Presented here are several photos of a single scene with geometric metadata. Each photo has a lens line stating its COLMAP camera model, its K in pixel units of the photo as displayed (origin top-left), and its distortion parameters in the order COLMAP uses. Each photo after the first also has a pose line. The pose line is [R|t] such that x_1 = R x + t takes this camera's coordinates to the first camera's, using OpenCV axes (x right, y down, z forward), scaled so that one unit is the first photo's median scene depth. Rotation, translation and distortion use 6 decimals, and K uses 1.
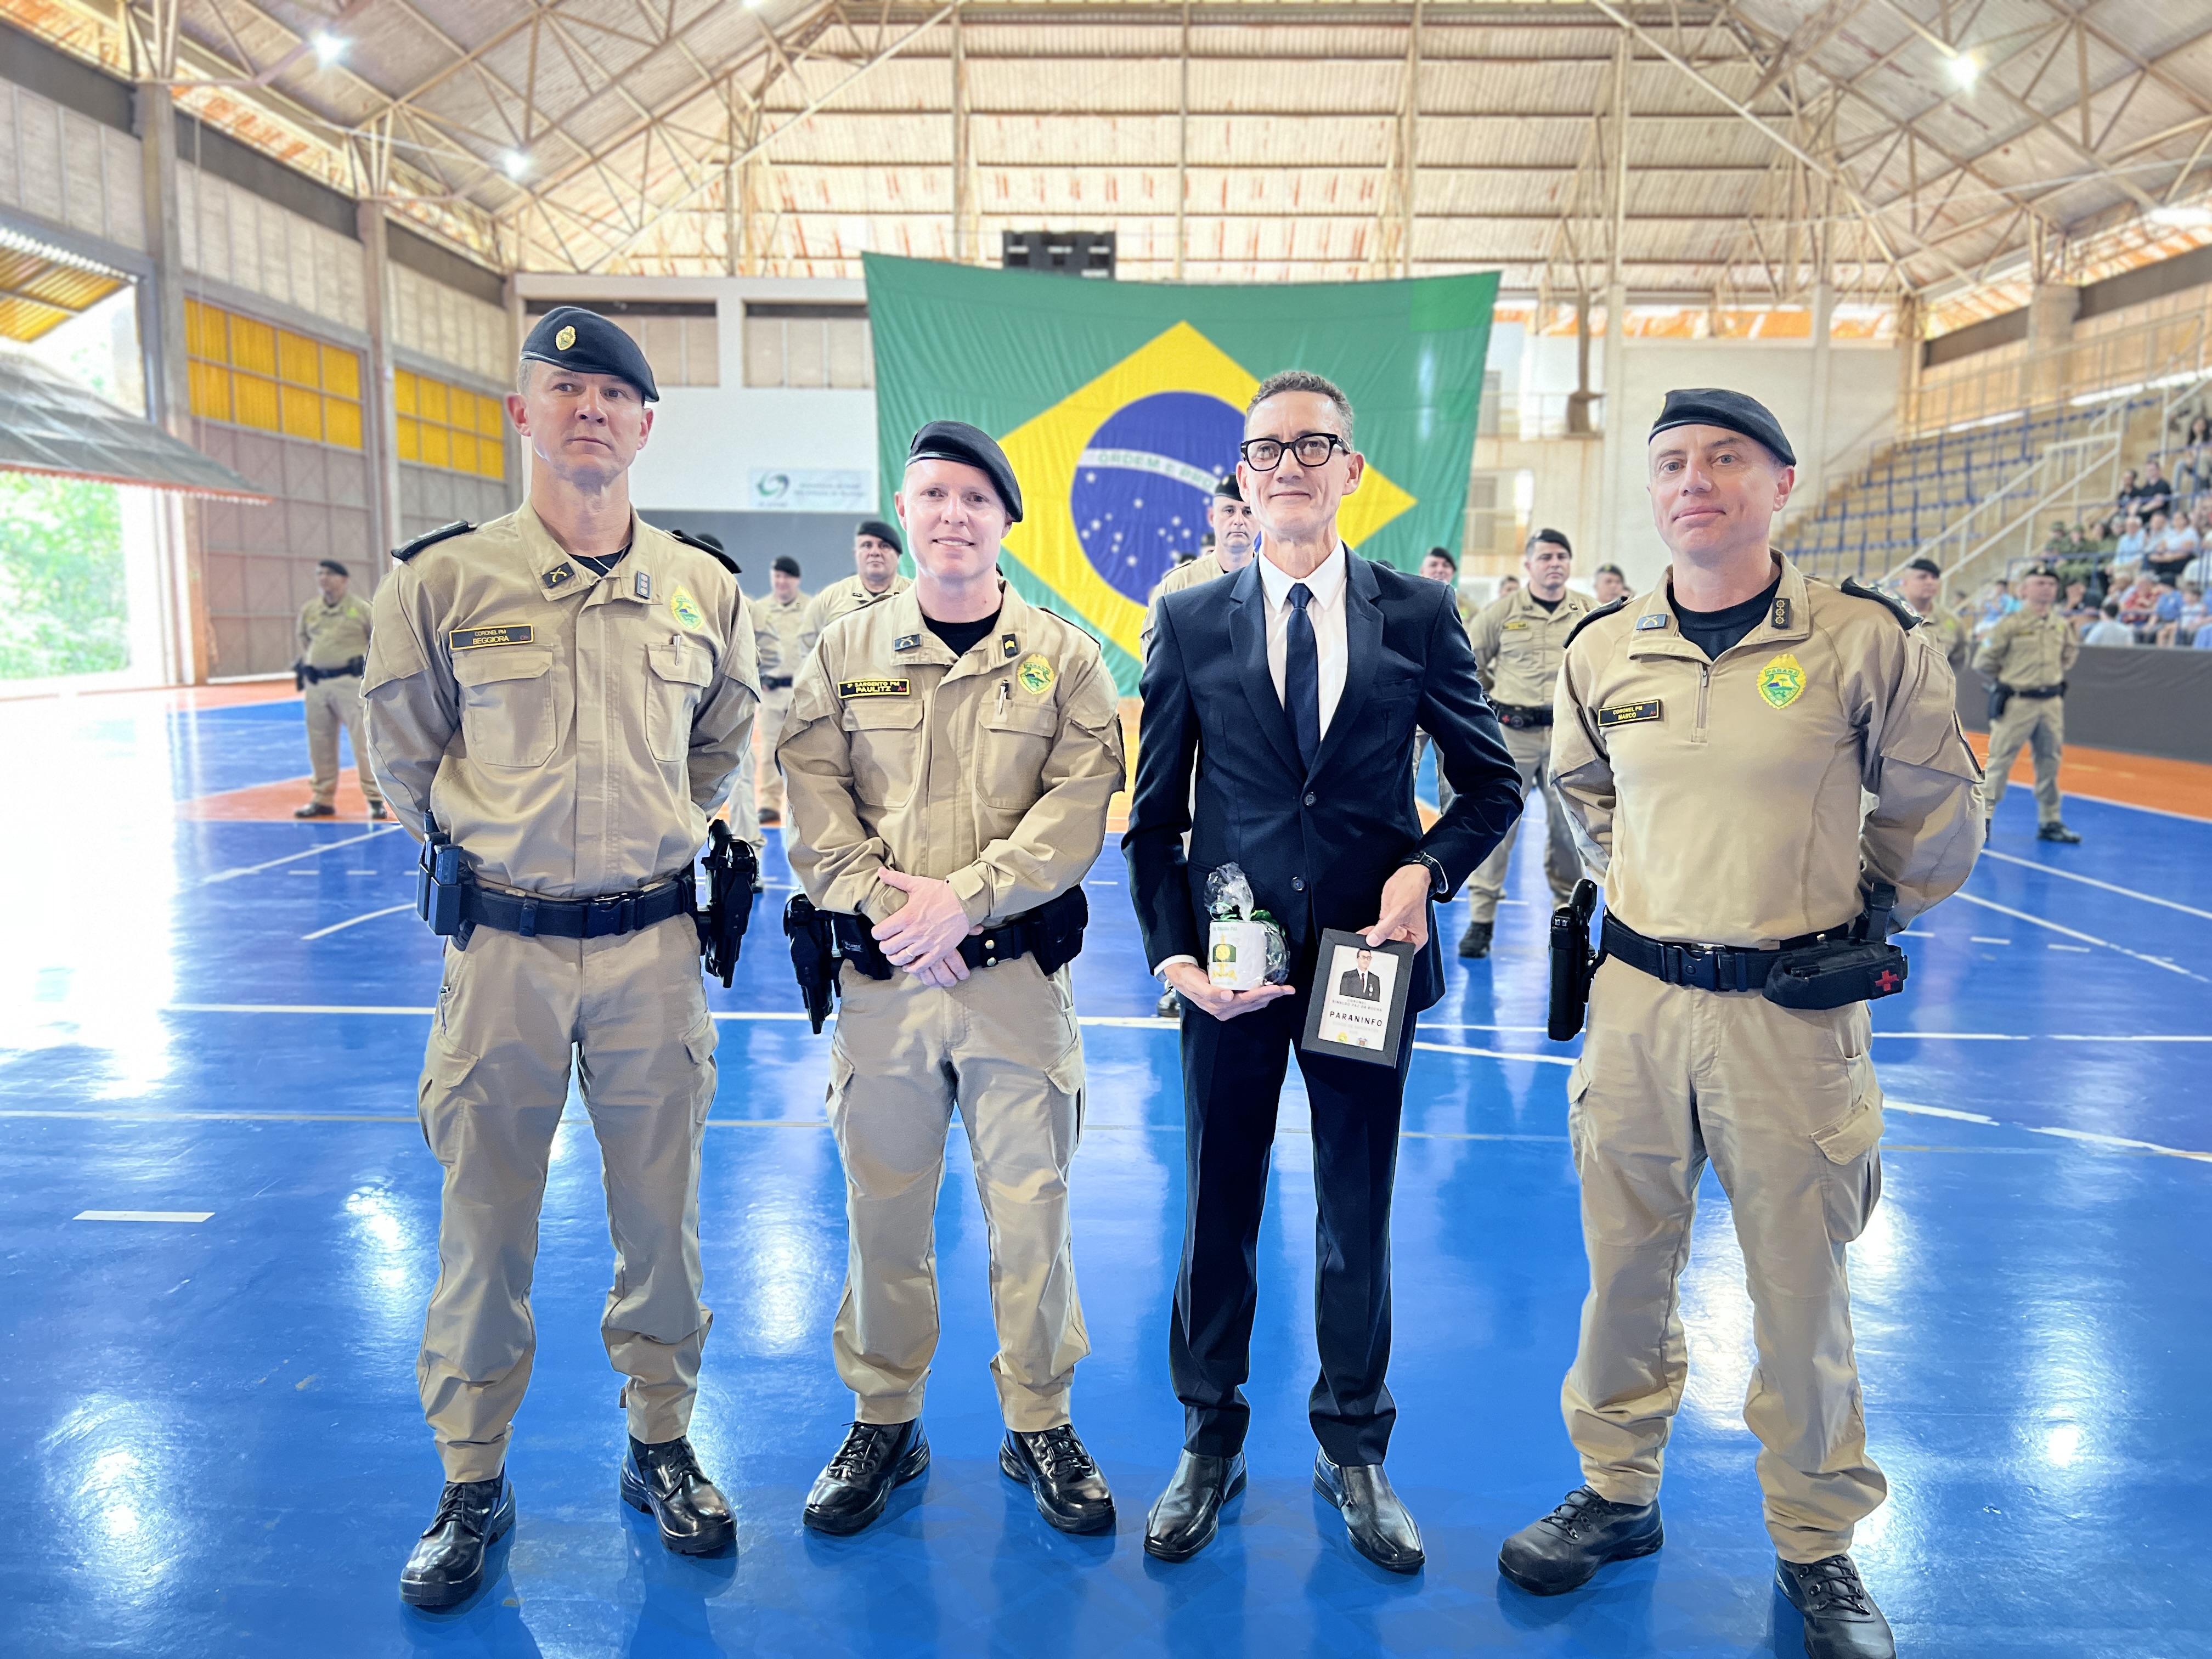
lens RADIAL K [[1682.1, 0, 1104.9], [0, 1682.1, 830.0], [0, 0, 1]] dist [0.045760, -0.050804]
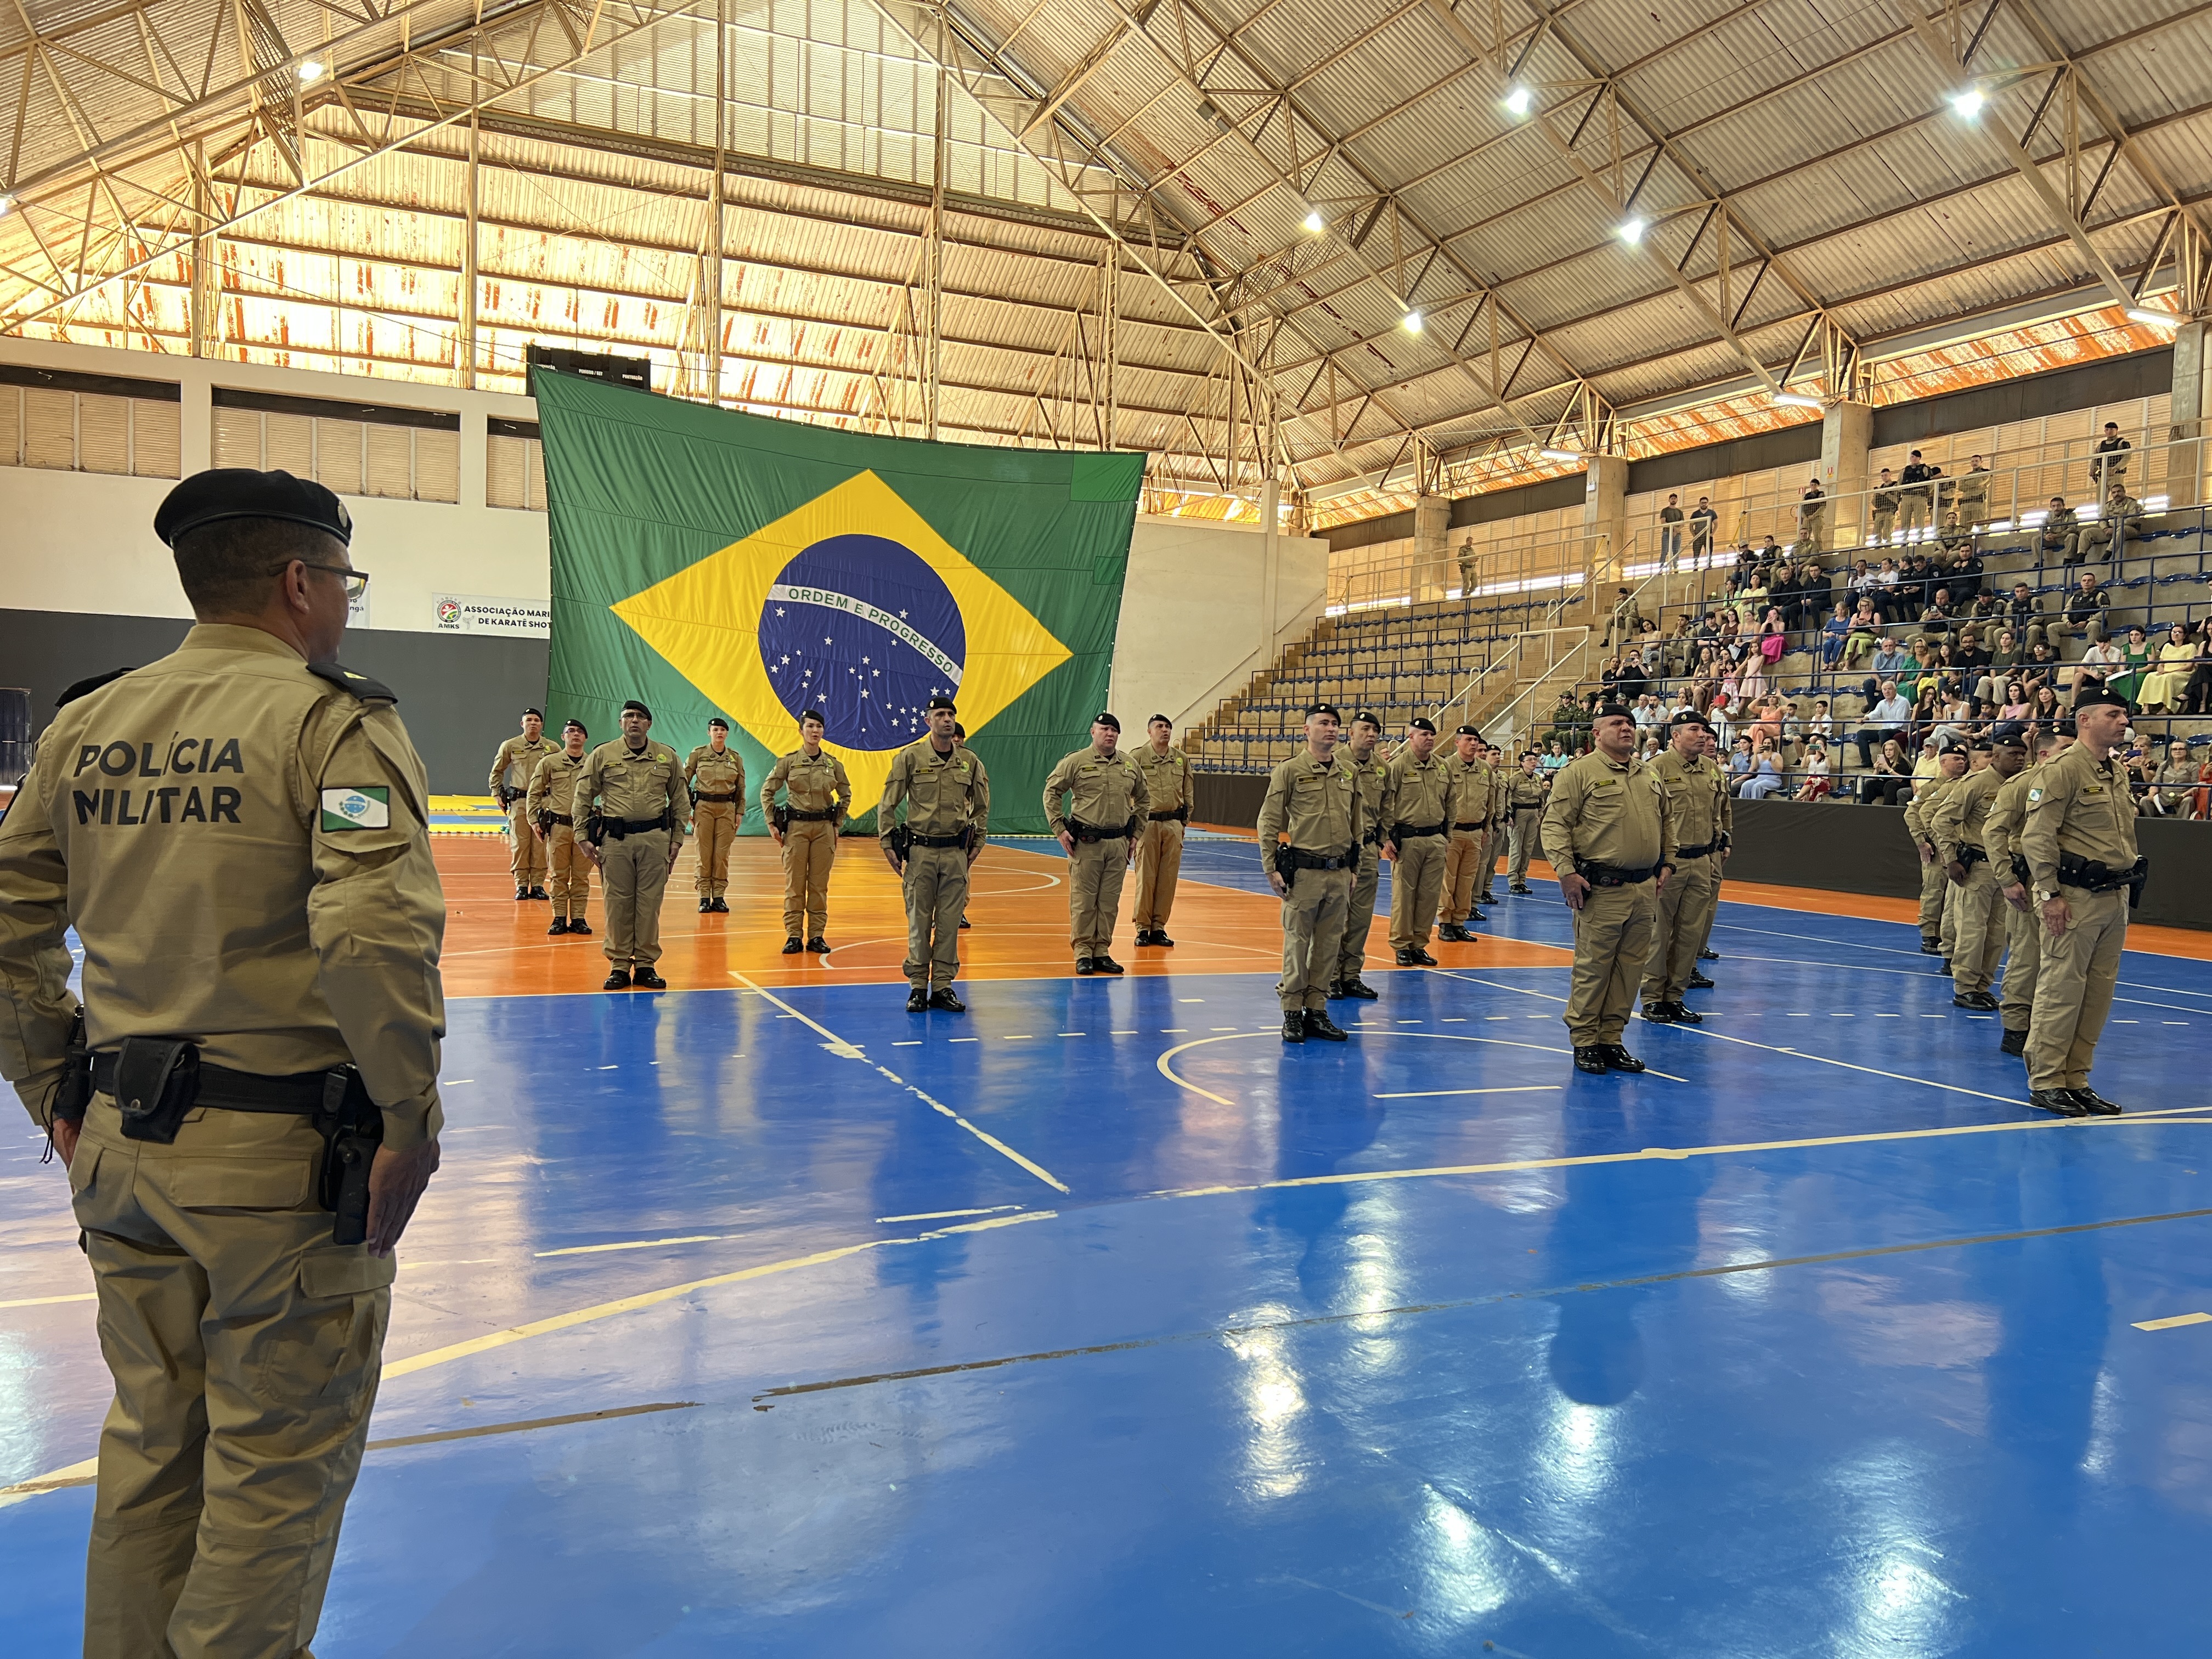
lens RADIAL K [[1682.1, 0, 1106.0], [0, 1682.1, 826.9], [0, 0, 1]] dist [0.045760, -0.050804]
pose [[0.903281, -0.000133, 0.429049, -0.175449], [0.034022, 0.996873, -0.071319, -0.004724], [-0.427698, 0.079018, 0.900461, 0.022714]]
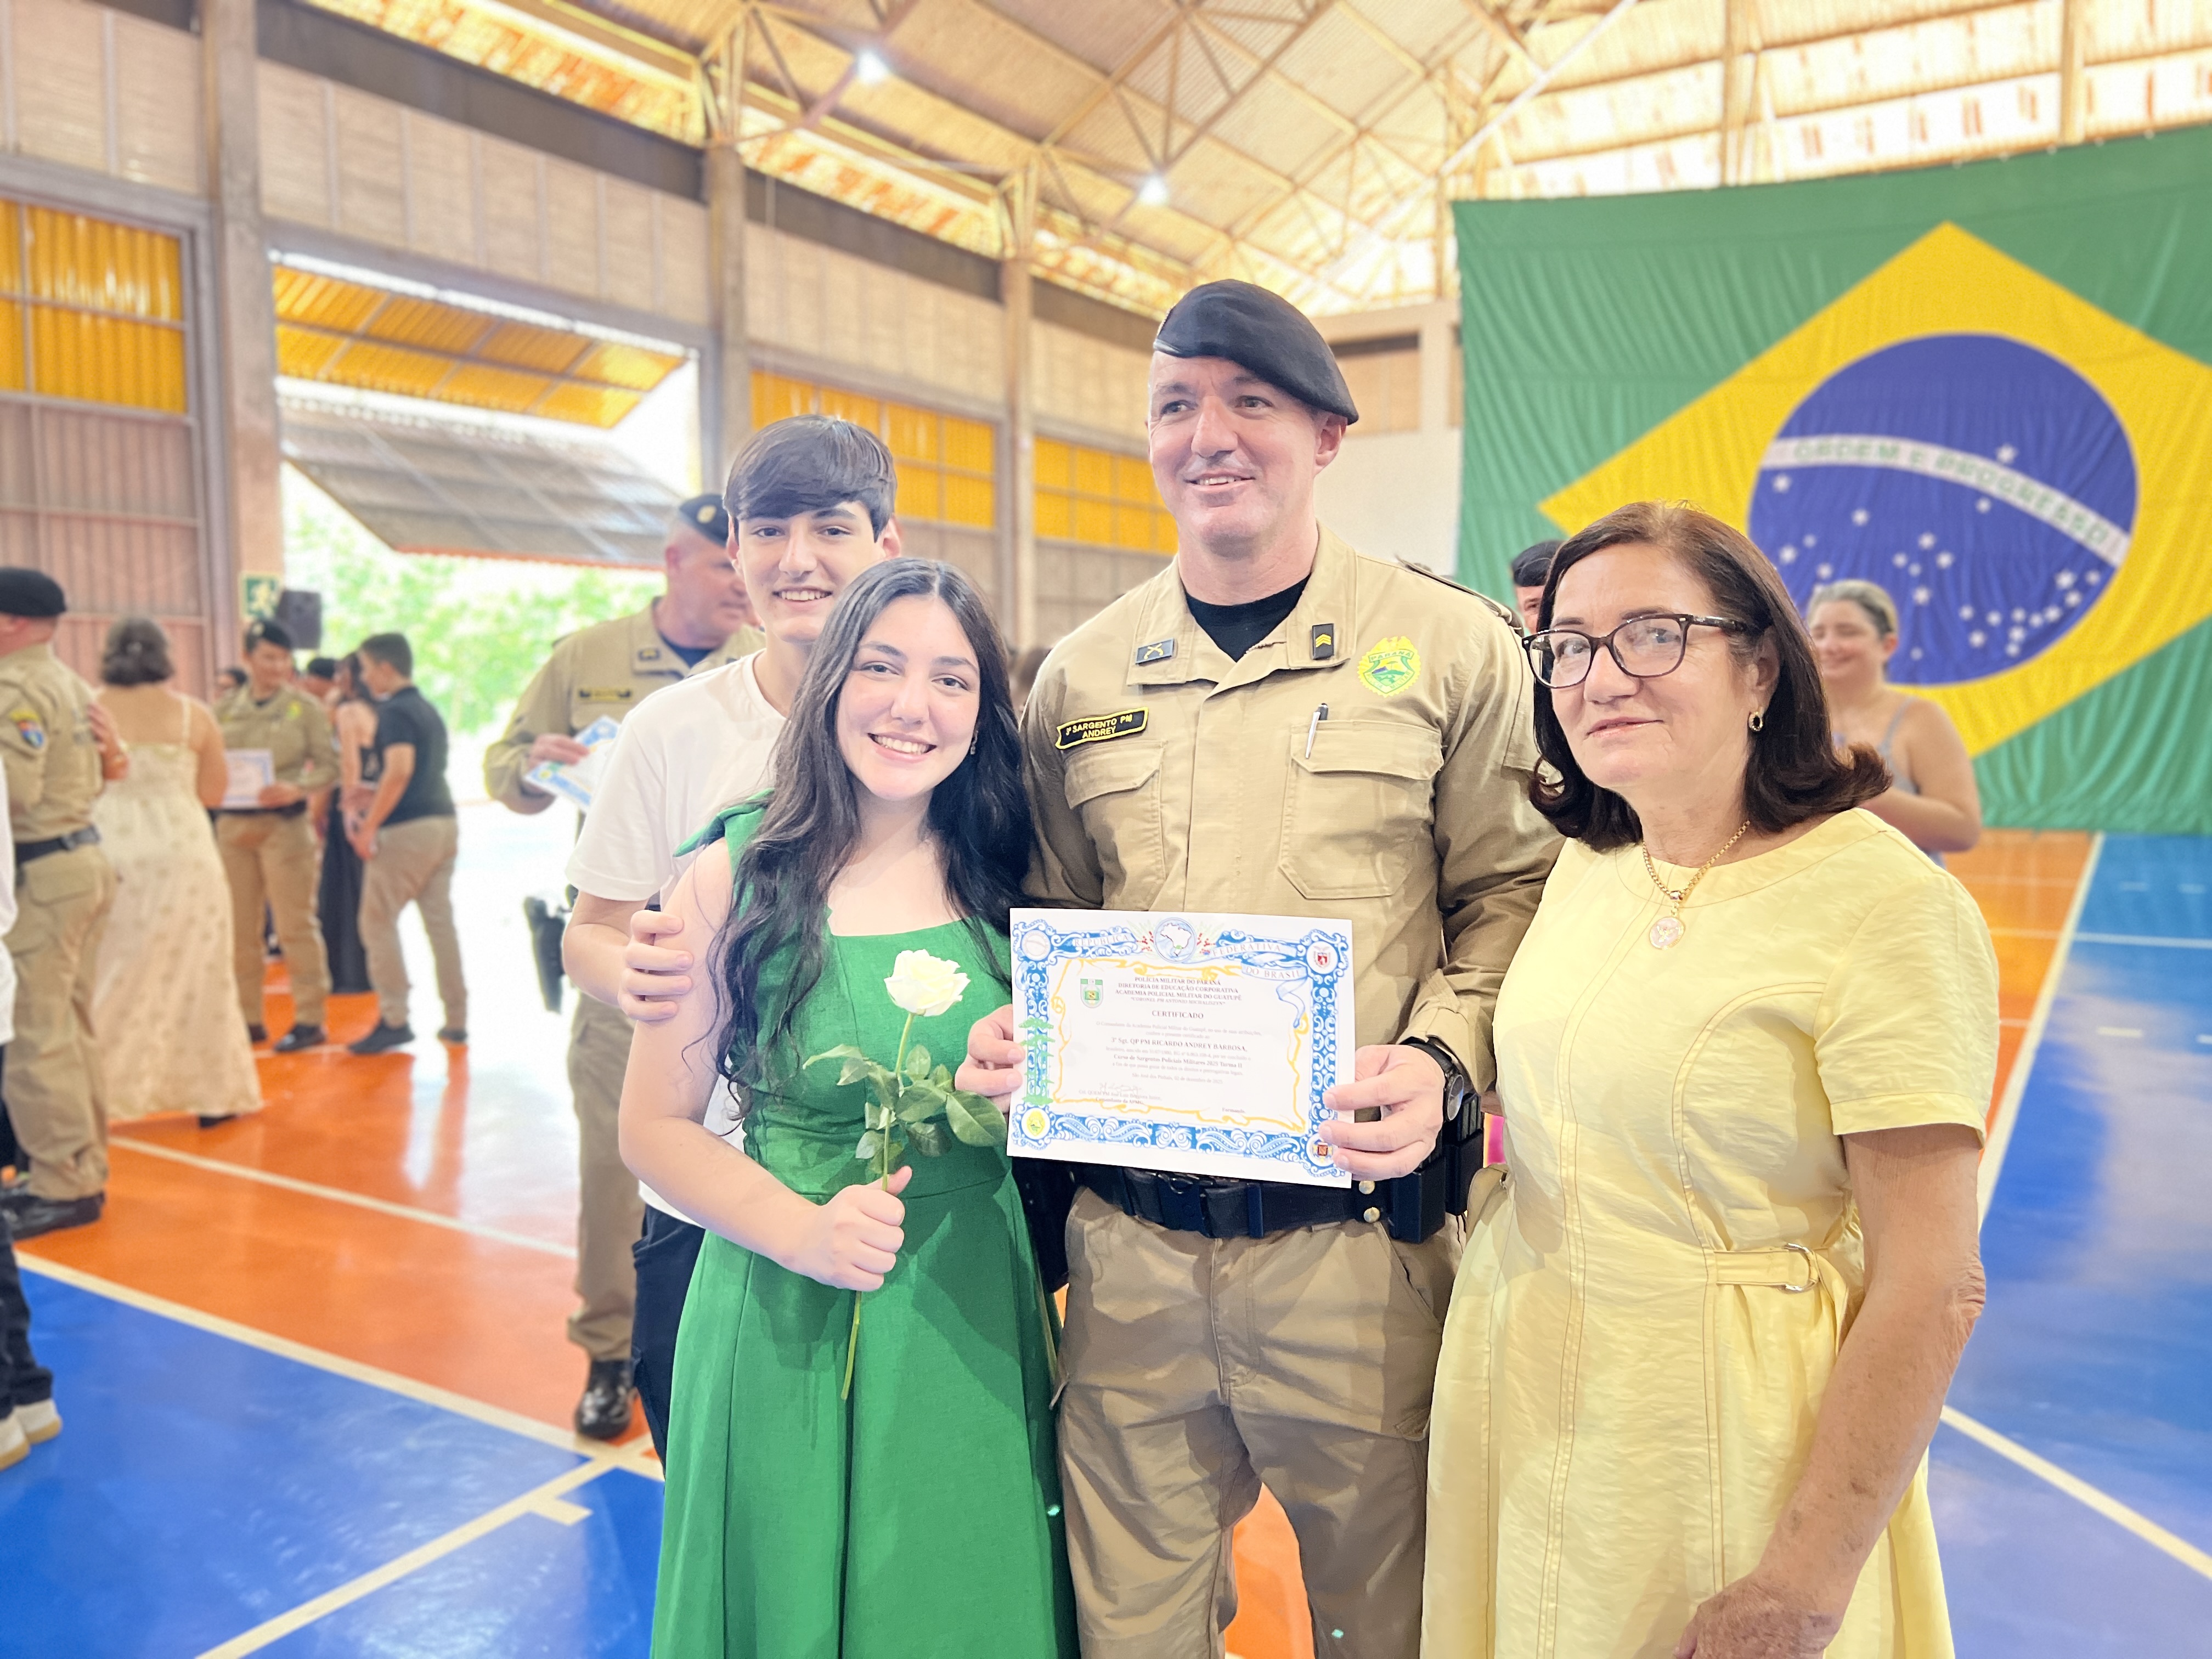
lens RADIAL K [[1682.1, 0, 1106.9], [0, 1682.1, 822.5], [0, 0, 1]] dist [0.045760, -0.050804]
pose [[0.861818, 0.024167, -0.506641, 0.068156], [-0.051728, 0.997844, -0.040396, -0.026808], [0.504572, 0.061021, 0.861210, 0.215709]]
